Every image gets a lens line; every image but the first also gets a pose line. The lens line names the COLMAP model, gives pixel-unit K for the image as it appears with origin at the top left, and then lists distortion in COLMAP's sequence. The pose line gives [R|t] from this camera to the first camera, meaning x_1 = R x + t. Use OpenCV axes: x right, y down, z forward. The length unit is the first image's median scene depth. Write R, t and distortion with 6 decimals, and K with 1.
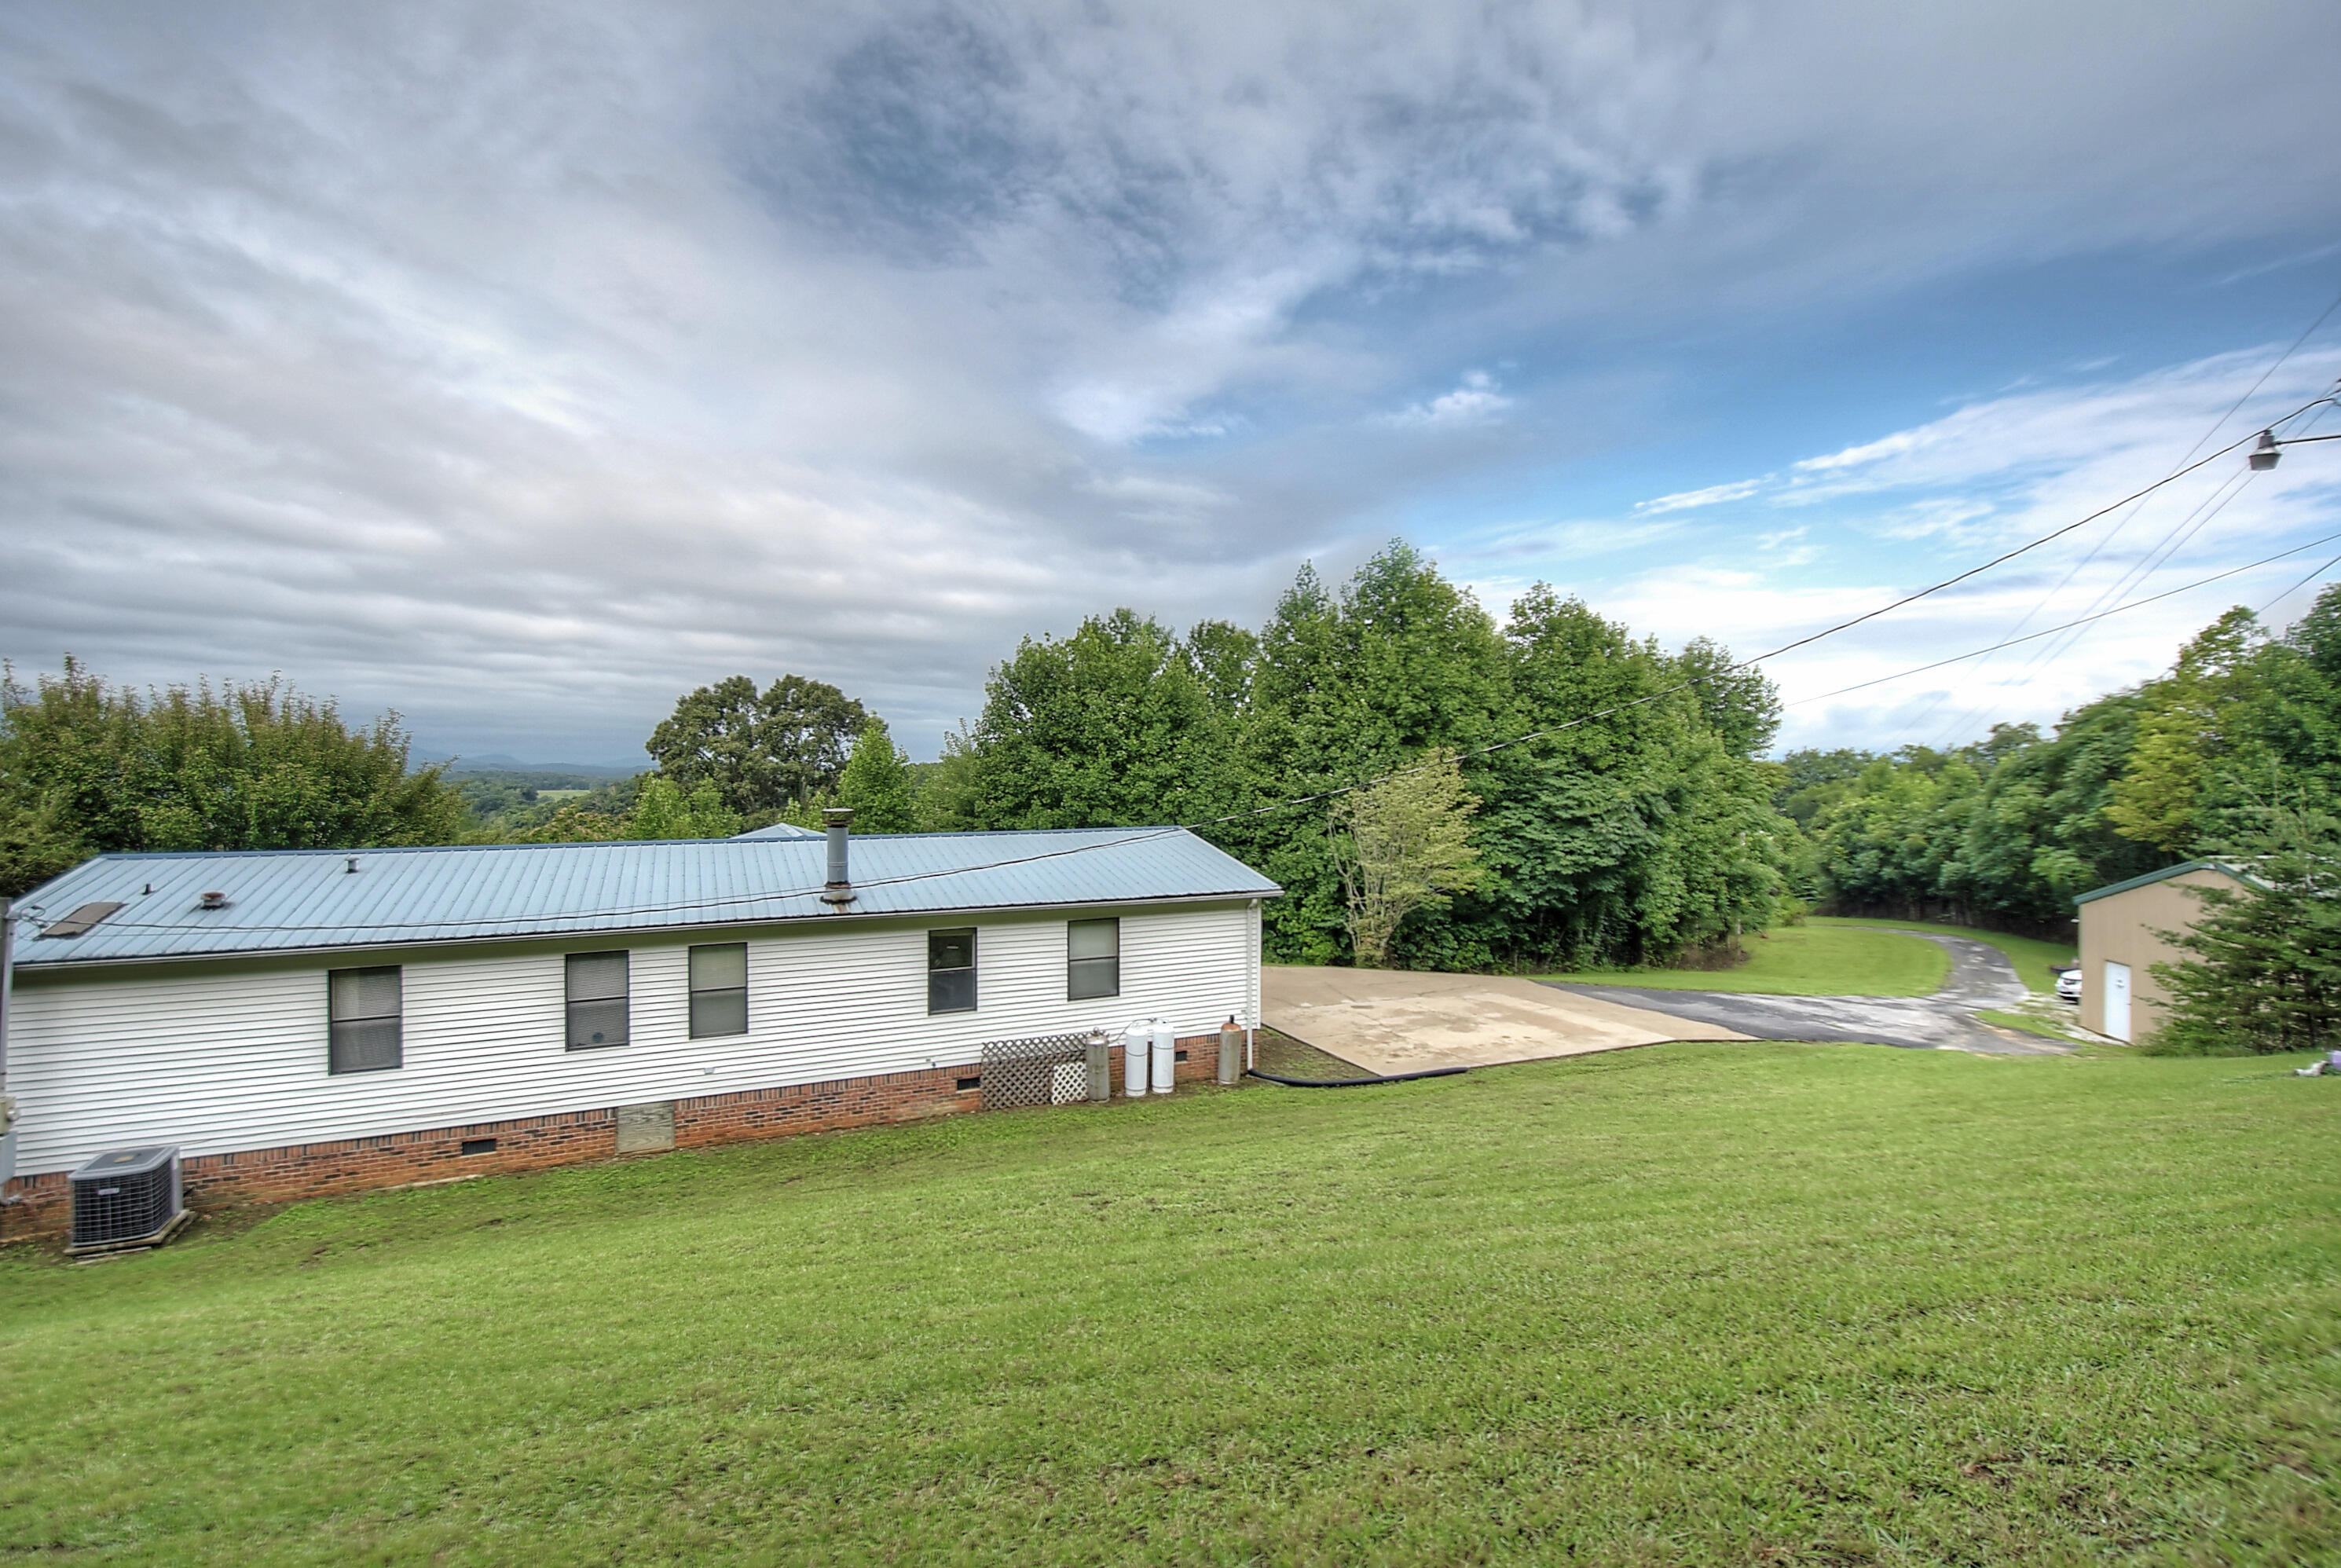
lens RADIAL K [[1053.2, 0, 1183.6], [0, 1053.2, 768.1], [0, 0, 1]] dist [-0.008665, -0.003611]
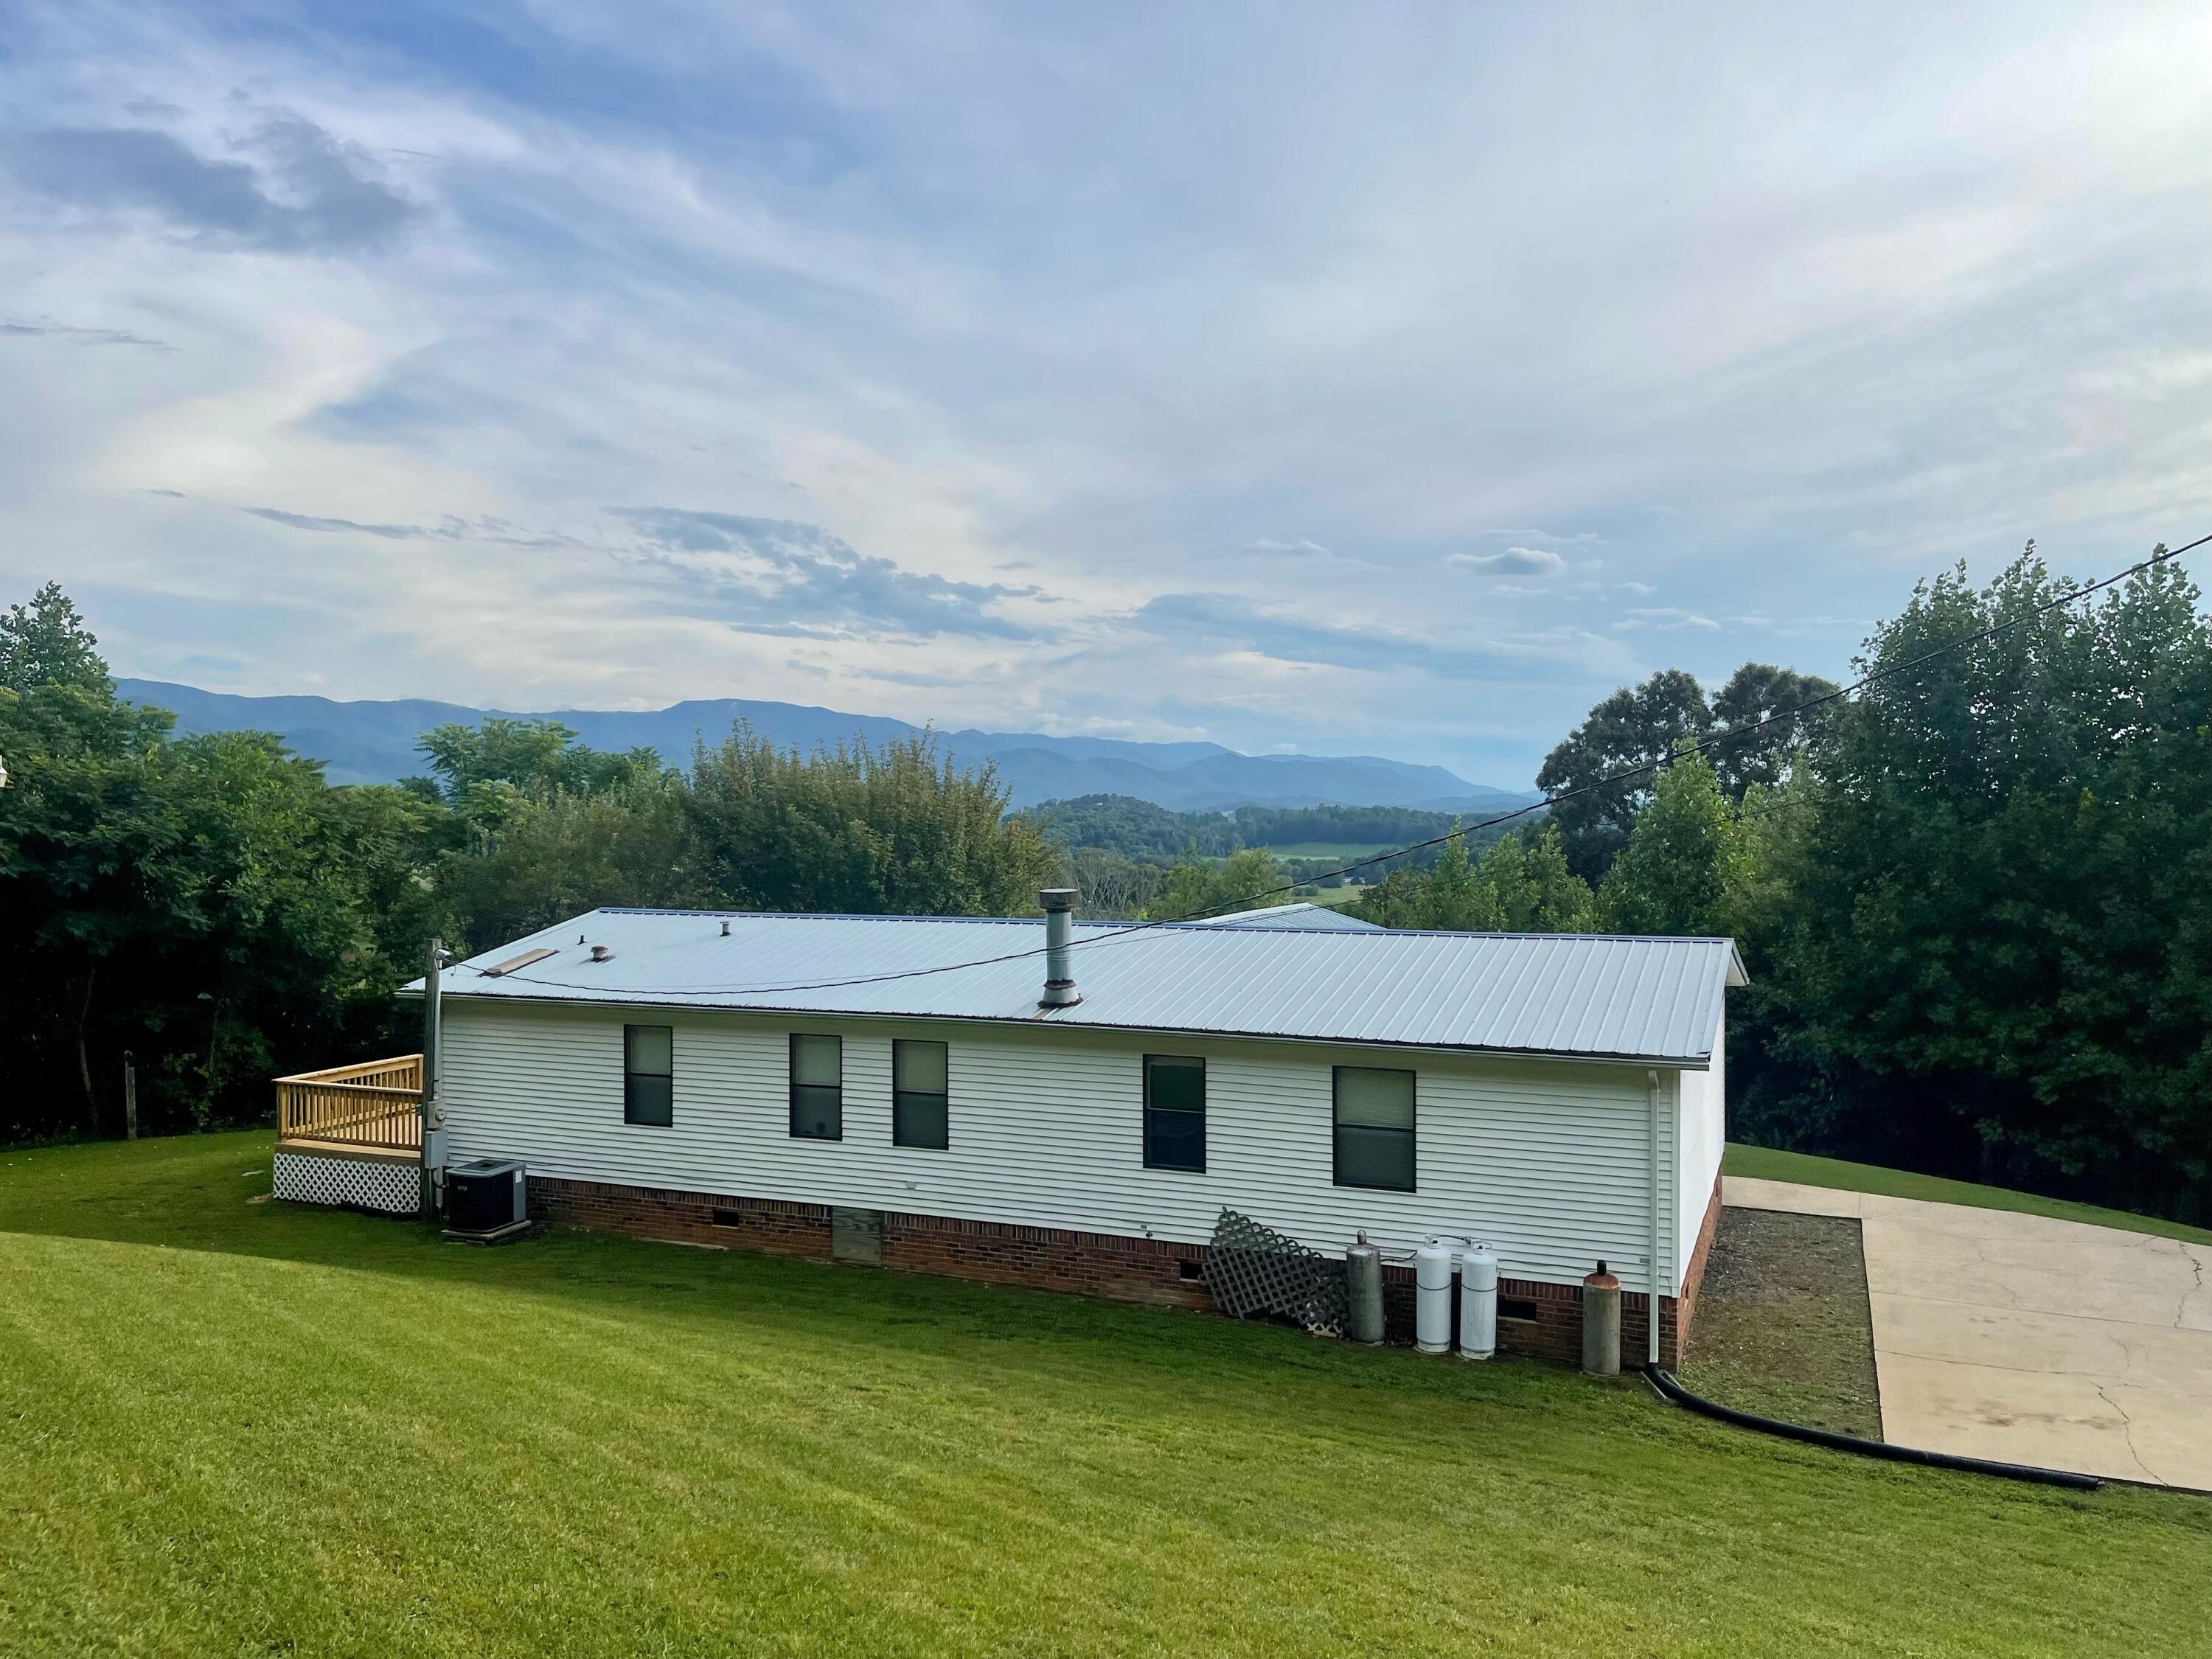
lens RADIAL K [[1703.9, 0, 1116.4], [0, 1703.9, 819.6], [0, 0, 1]] dist [0.053131, -0.061368]
pose [[0.664974, 0.007909, -0.746824, 0.657915], [-0.000688, 0.999950, 0.009977, -0.027693], [0.746866, -0.006121, 0.664946, 0.168599]]
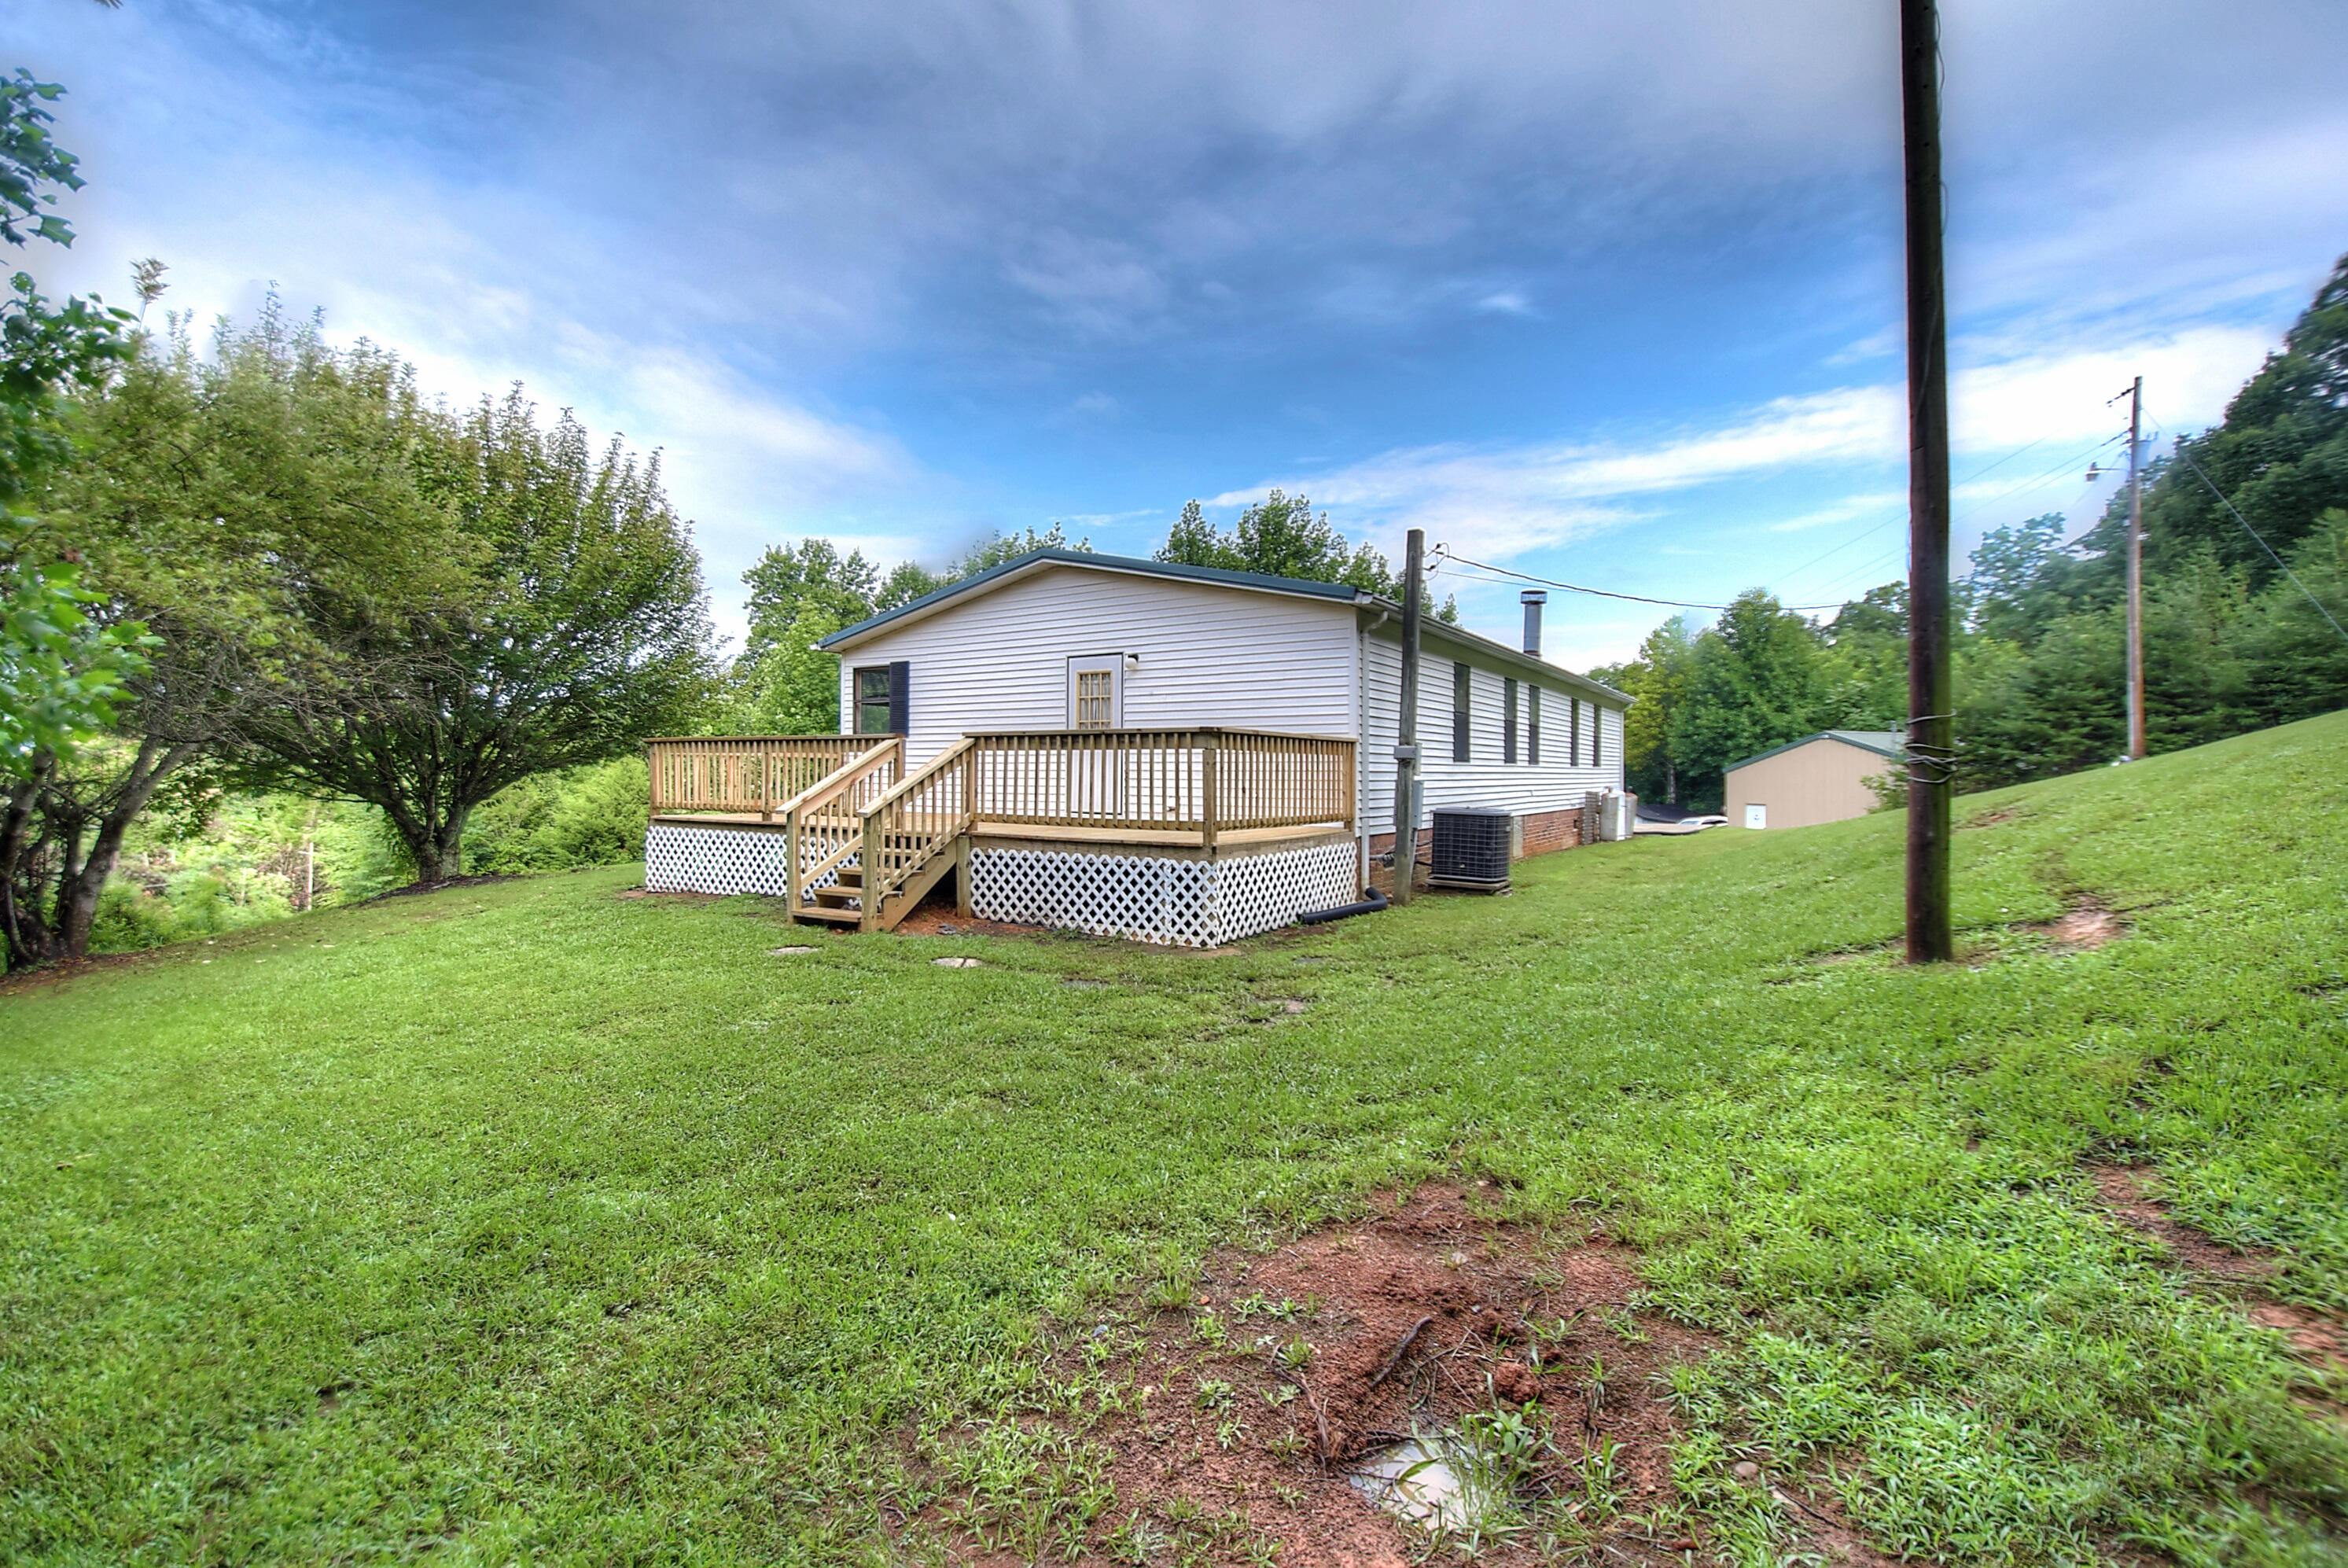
lens RADIAL K [[1045.3, 0, 1199.5], [0, 1045.3, 791.8], [0, 0, 1]] dist [-0.003471, -0.002340]
pose [[0.837060, -0.008853, 0.547039, -1.286422], [-0.002043, 0.999812, 0.019306, 0.243399], [-0.547107, -0.017278, 0.836884, 0.202297]]
